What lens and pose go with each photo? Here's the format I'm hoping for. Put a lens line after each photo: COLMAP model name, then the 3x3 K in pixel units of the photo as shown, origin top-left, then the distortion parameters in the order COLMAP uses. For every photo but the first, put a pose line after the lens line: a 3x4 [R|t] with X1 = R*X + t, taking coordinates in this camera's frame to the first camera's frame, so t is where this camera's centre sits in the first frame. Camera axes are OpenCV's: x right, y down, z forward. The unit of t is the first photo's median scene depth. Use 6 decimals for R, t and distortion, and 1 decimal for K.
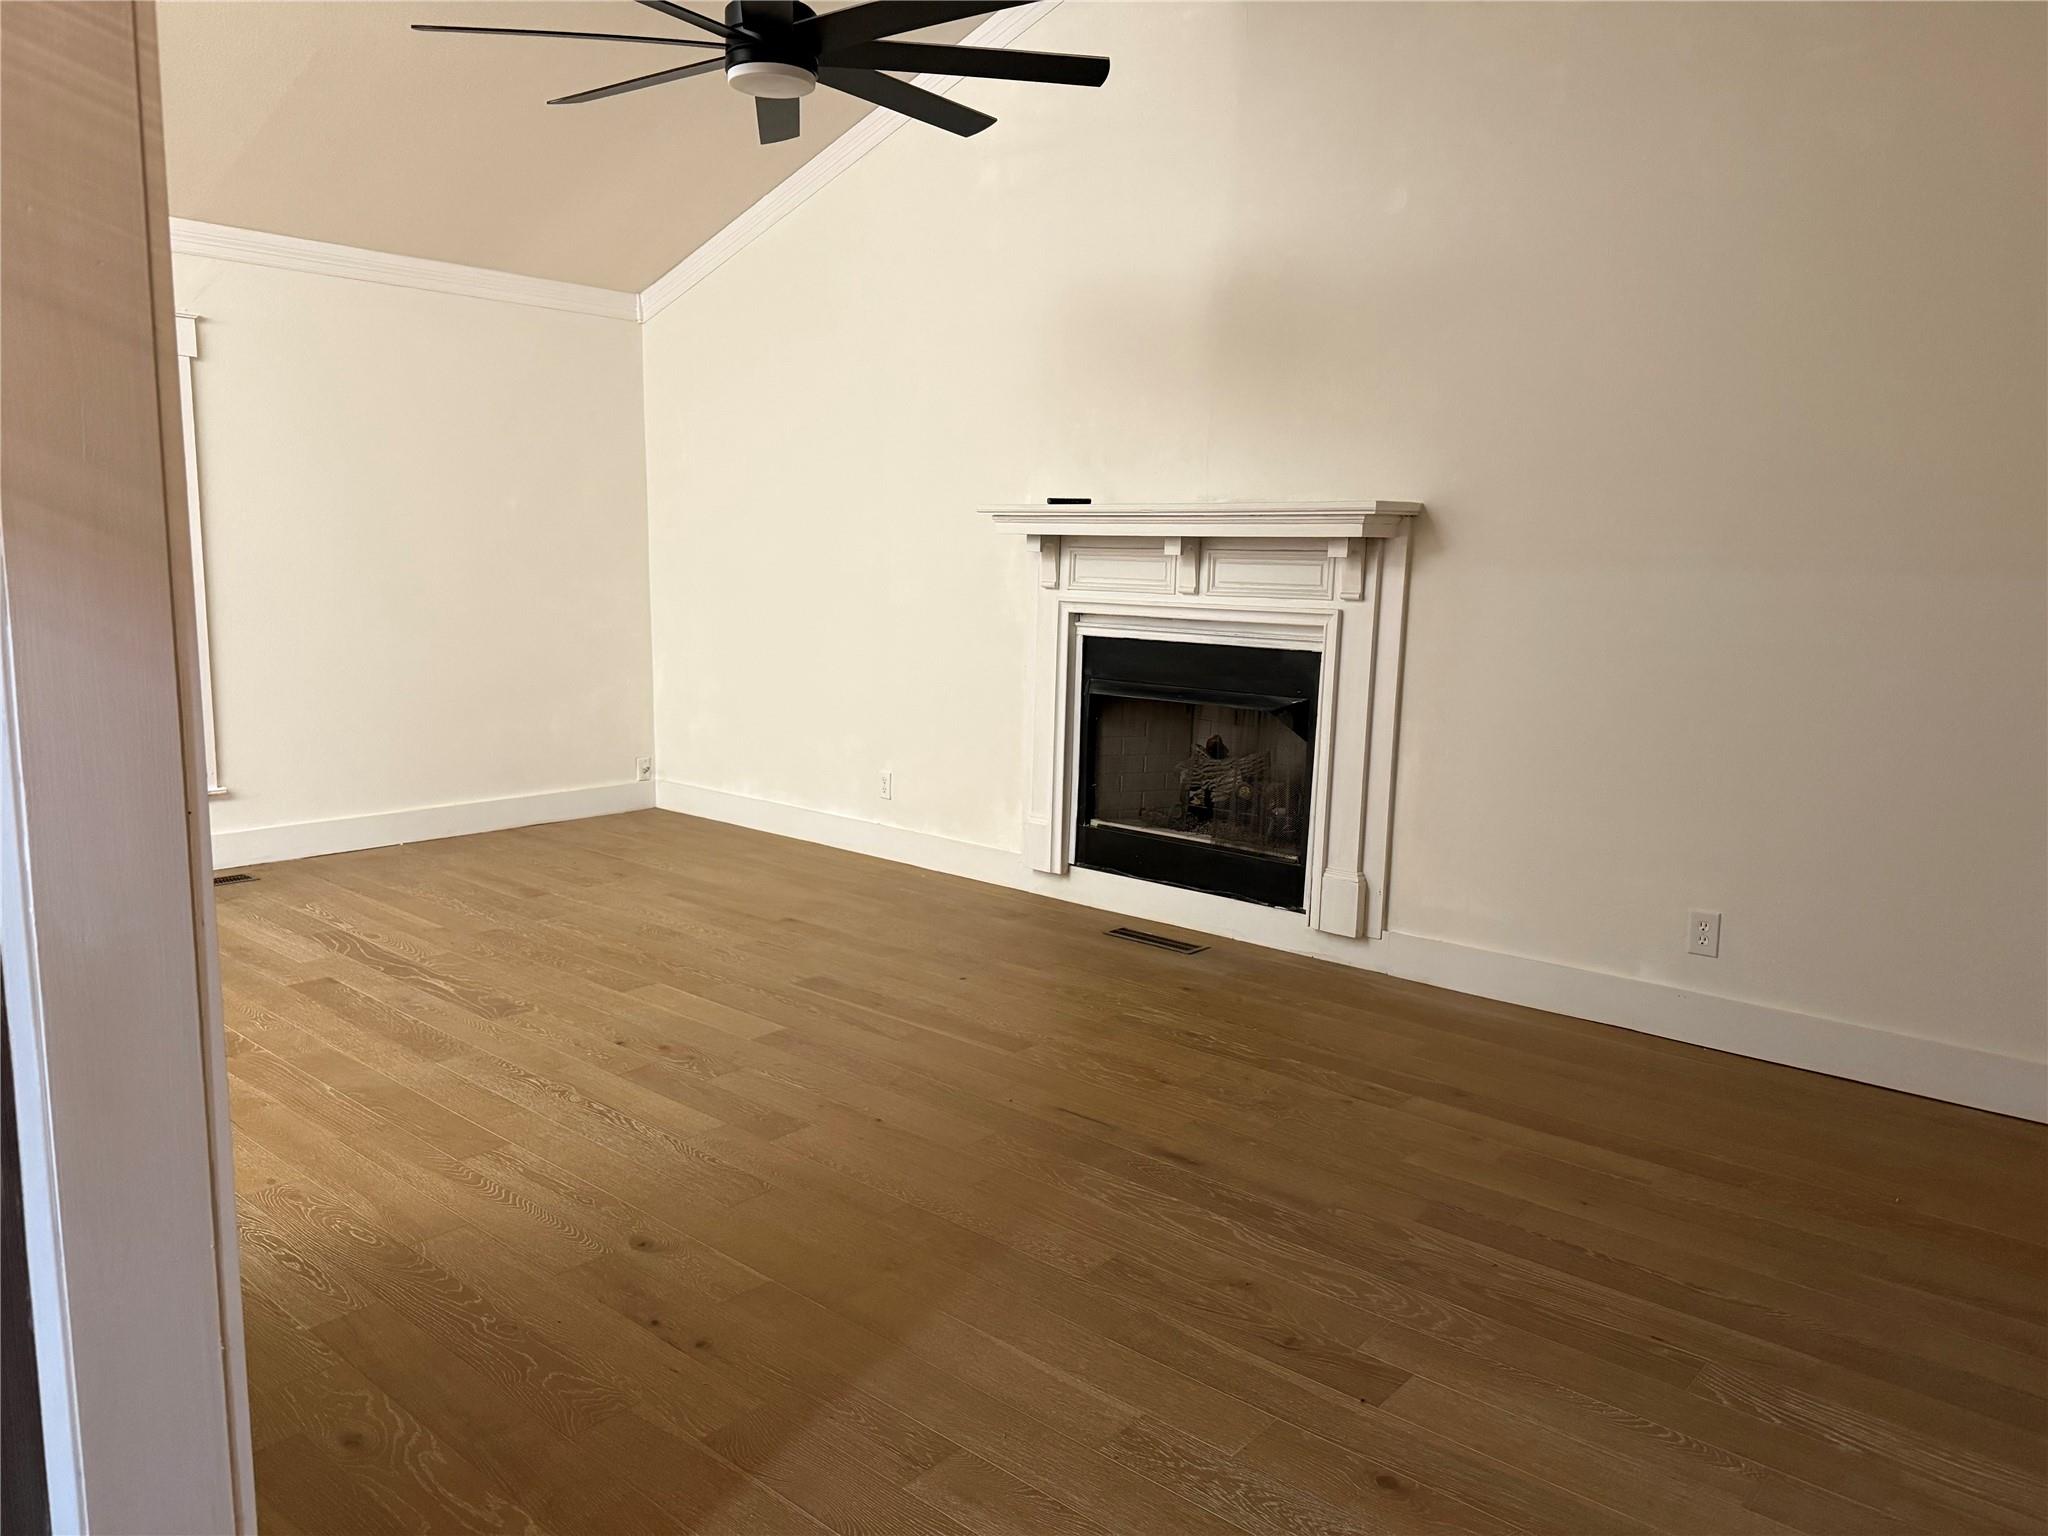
lens RADIAL K [[1446.6, 0, 1024.0], [0, 1446.6, 768.0], [0, 0, 1]] dist [0.050811, -0.066874]
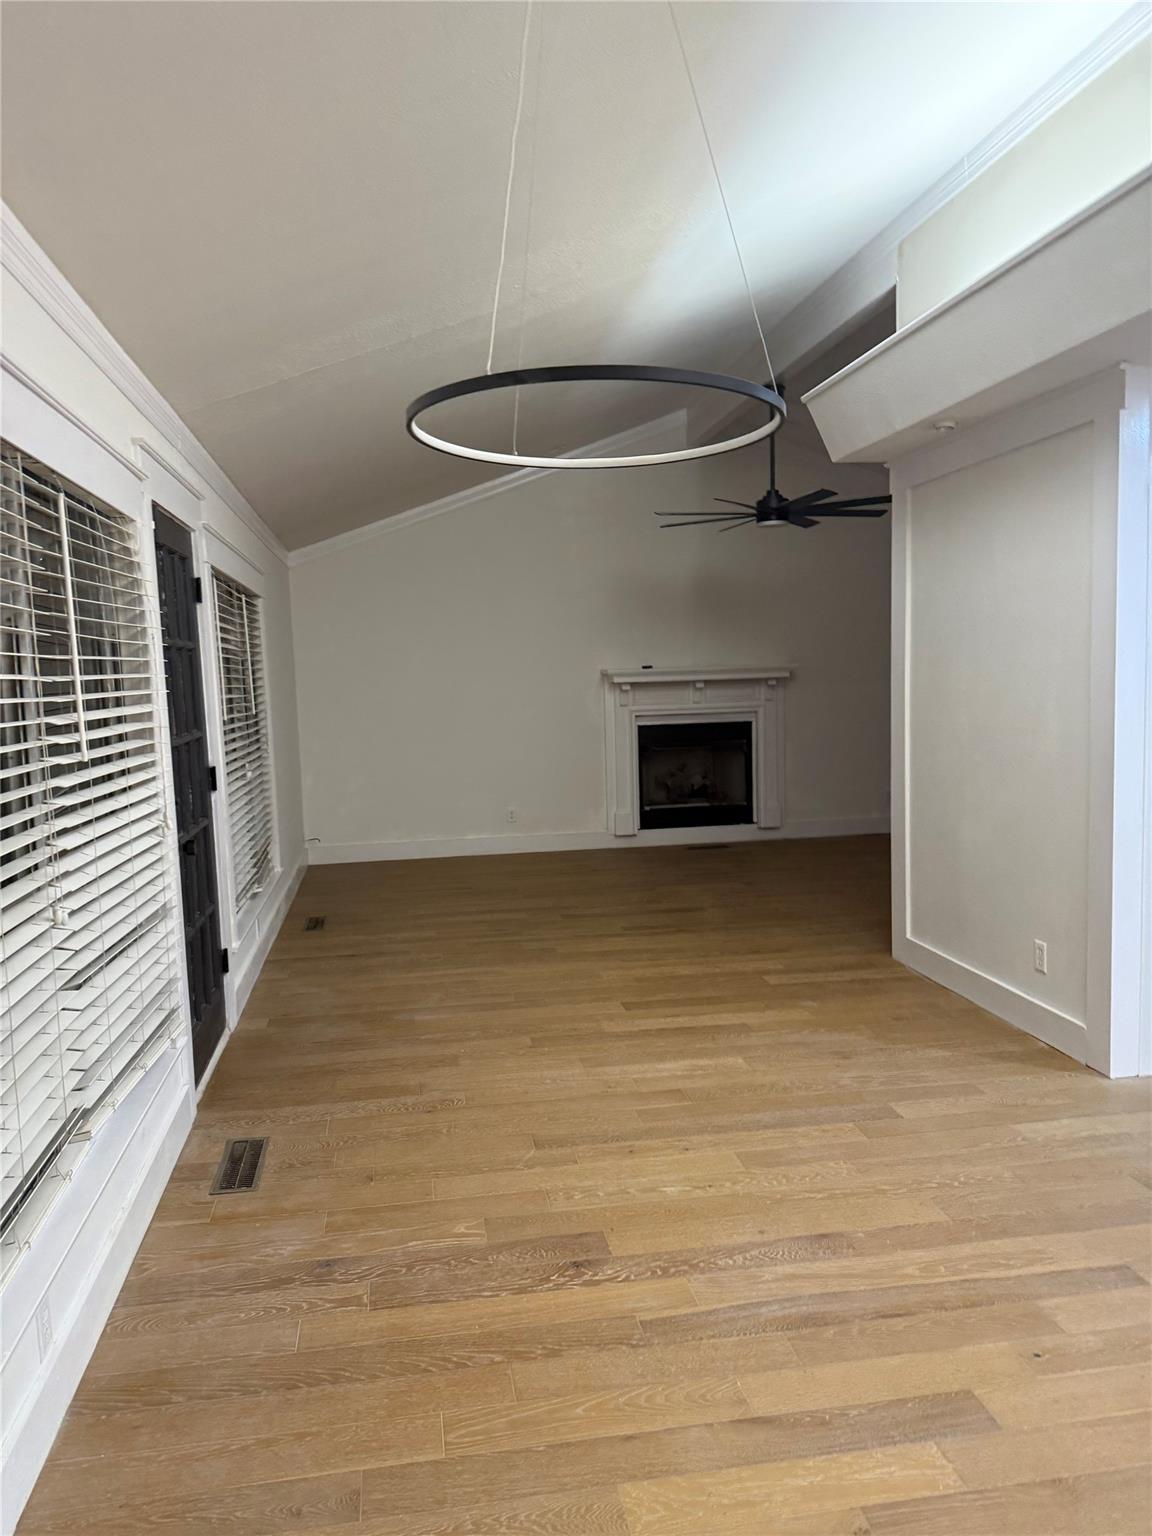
lens RADIAL K [[1085.0, 0, 576.0], [0, 1085.0, 768.0], [0, 0, 1]] dist [0.050811, -0.066874]
pose [[0.640250, -0.110020, 0.760247, -1.380063], [0.162203, 0.986738, 0.006197, -0.055249], [-0.750846, 0.119347, 0.649605, -0.019648]]
